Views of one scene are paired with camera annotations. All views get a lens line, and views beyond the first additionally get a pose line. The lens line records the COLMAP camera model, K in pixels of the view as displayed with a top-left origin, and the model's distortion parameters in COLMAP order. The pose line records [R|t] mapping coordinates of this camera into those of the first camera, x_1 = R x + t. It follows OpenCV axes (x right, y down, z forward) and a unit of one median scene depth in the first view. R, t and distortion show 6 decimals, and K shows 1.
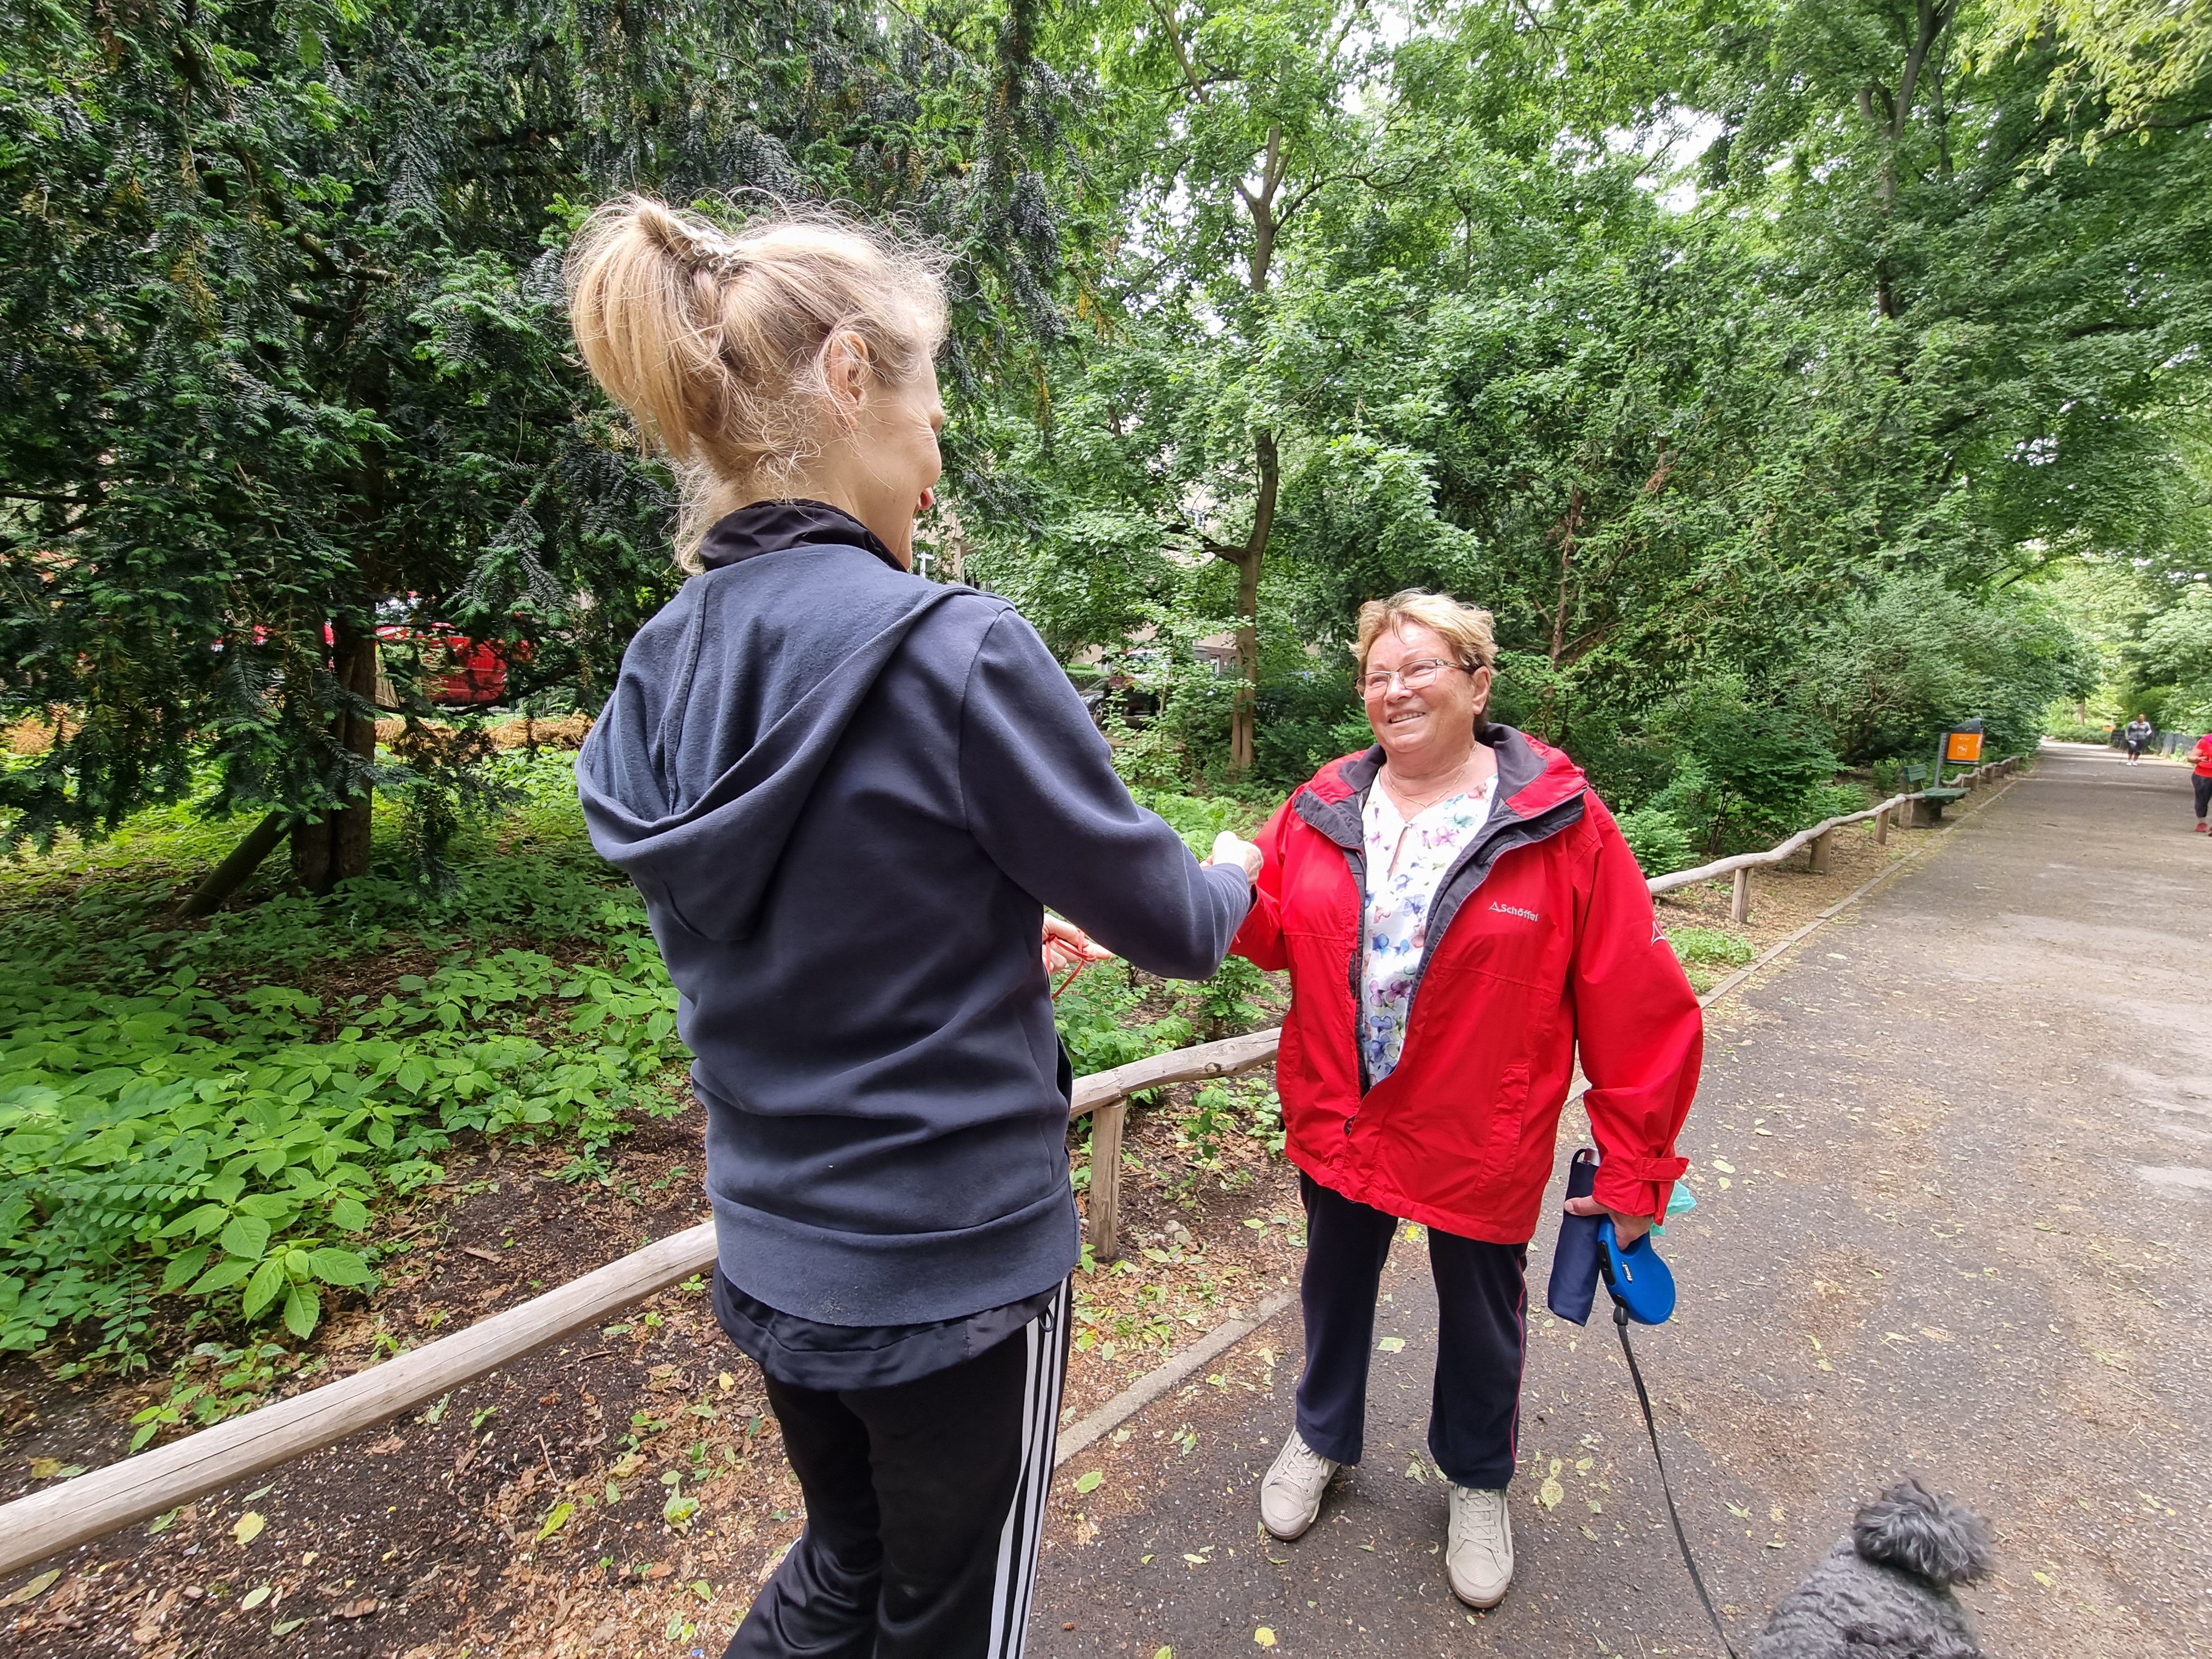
lens RADIAL K [[908.6, 0, 1091.5], [0, 908.6, 815.7], [0, 0, 1]] dist [-0.001713, -0.003976]
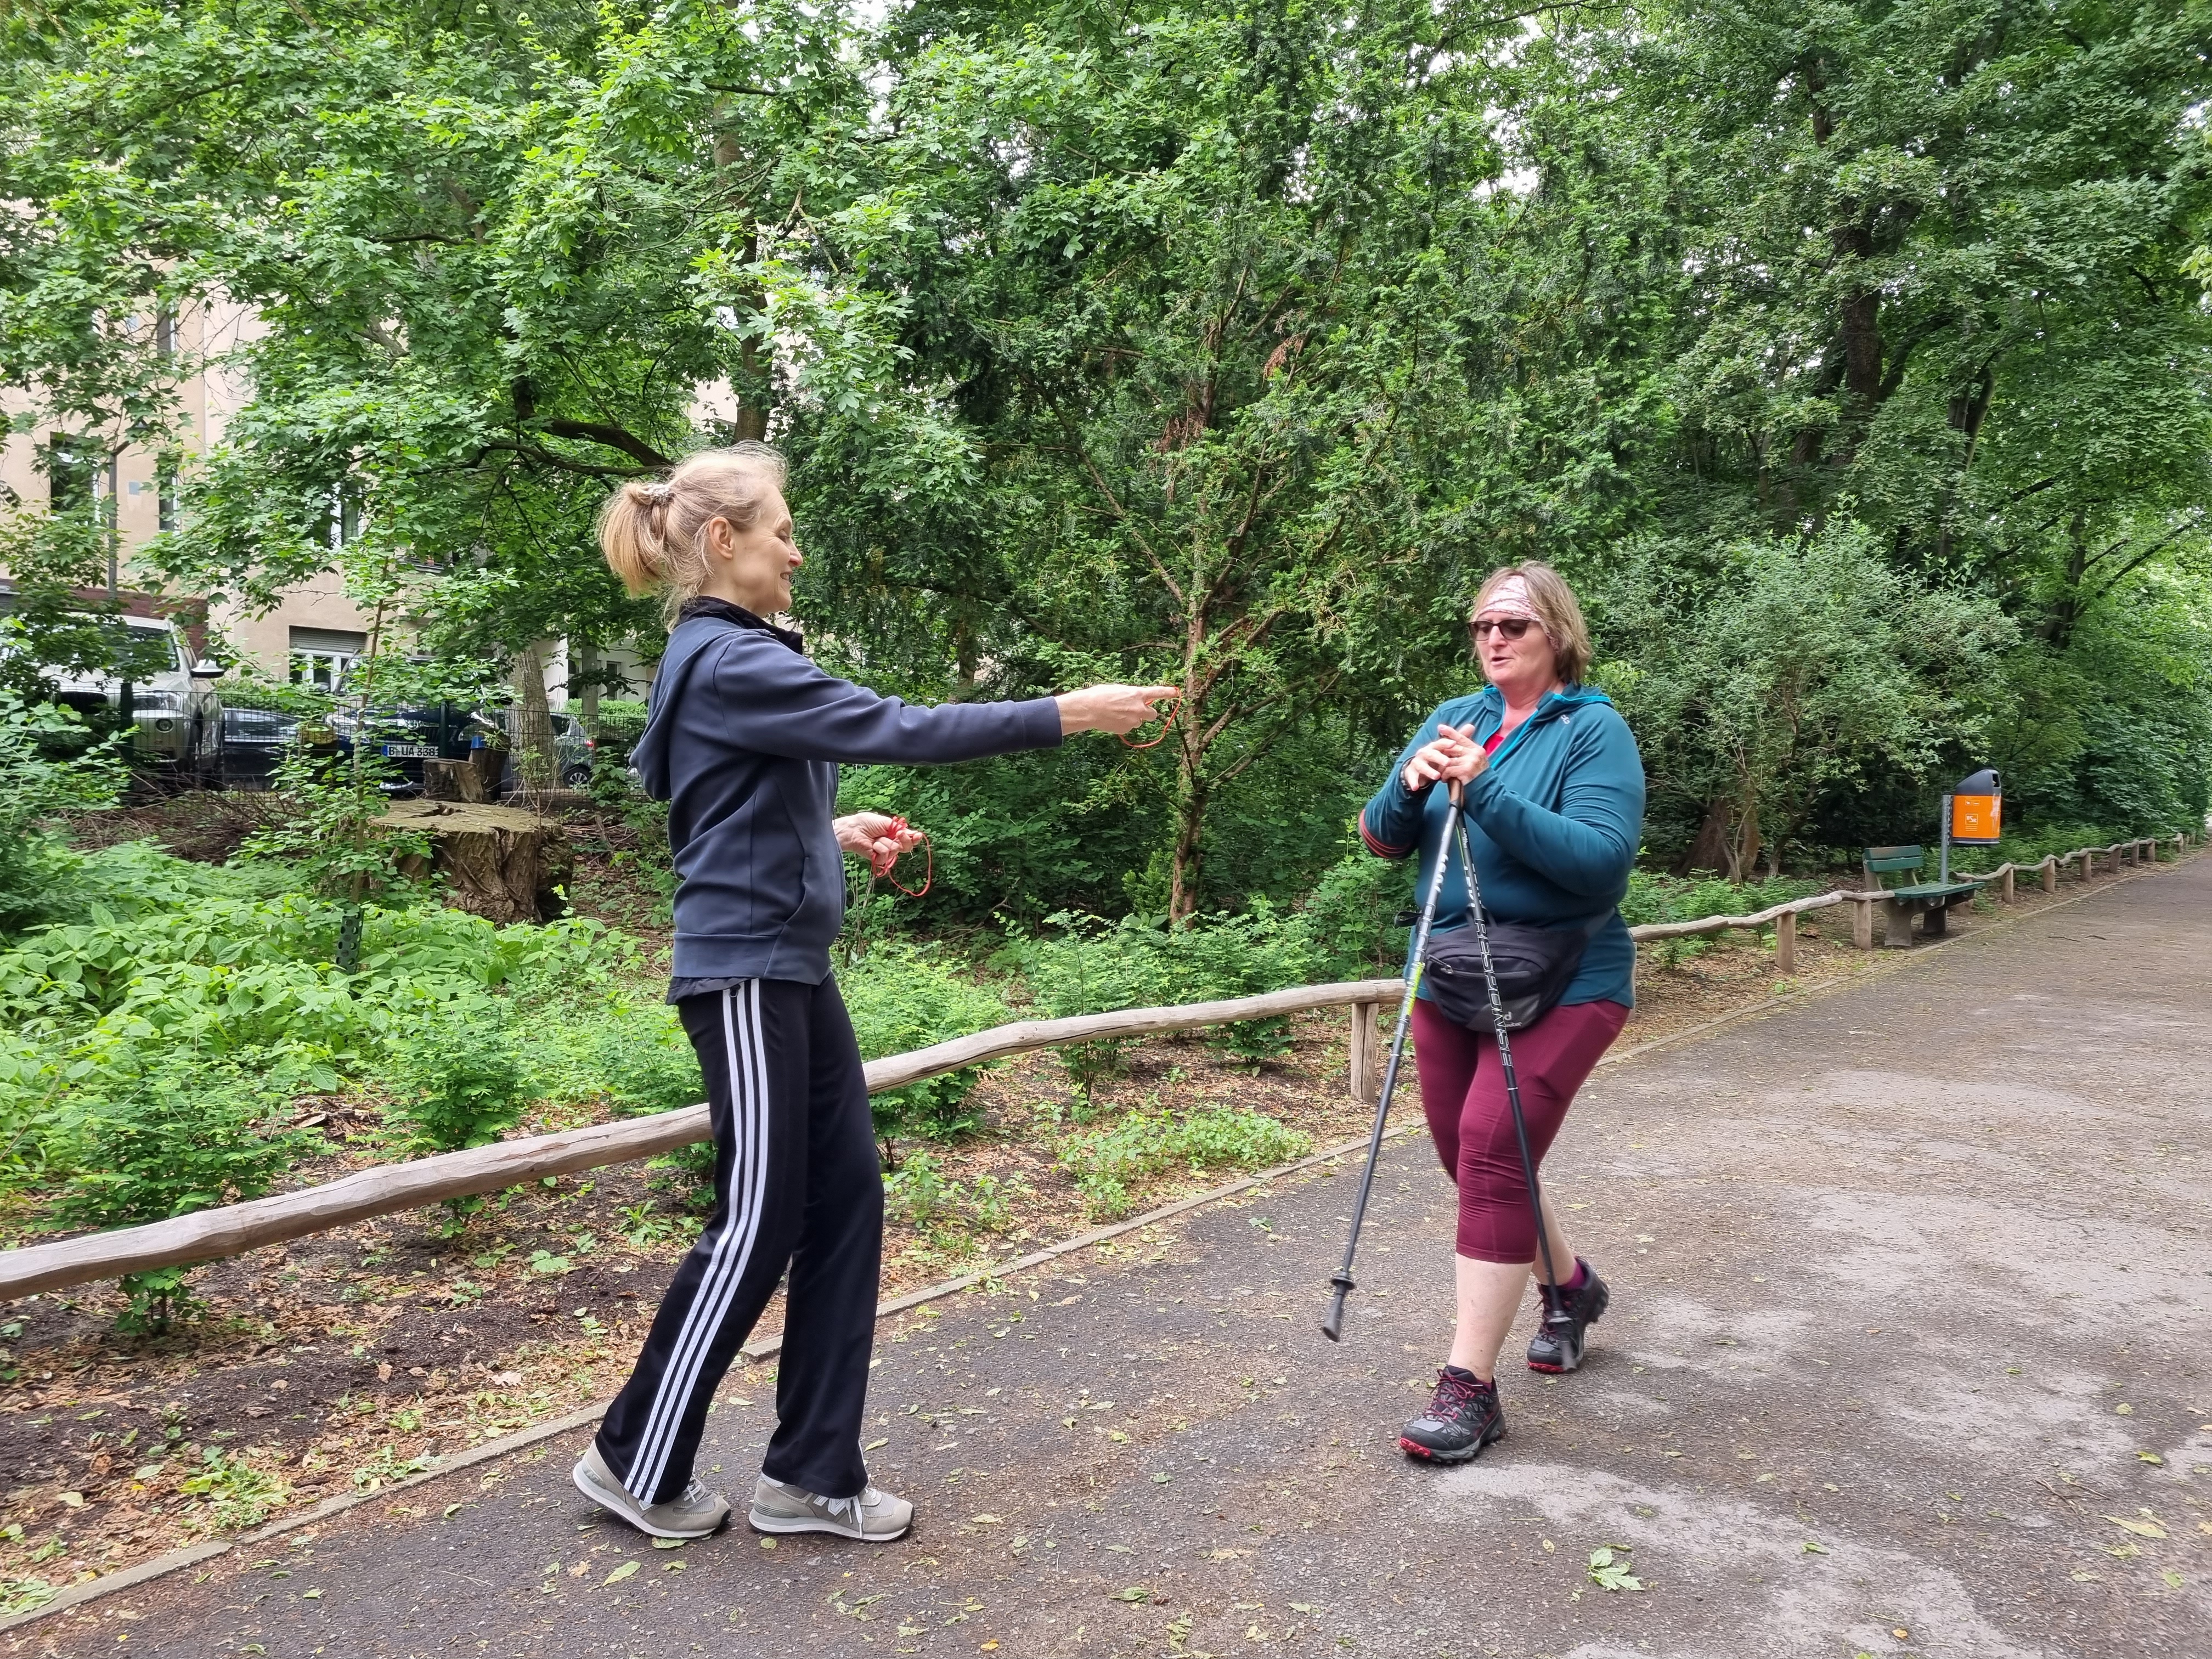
lens RADIAL K [[1647.0, 0, 1117.6], [0, 1647.0, 834.2], [0, 0, 1]] dist [0.068691, -0.056154]
pose [[0.979302, -0.017124, 0.201679, 0.269689], [0.035768, 0.995374, -0.089168, 0.029864], [-0.199220, 0.094536, 0.975384, -0.006103]]
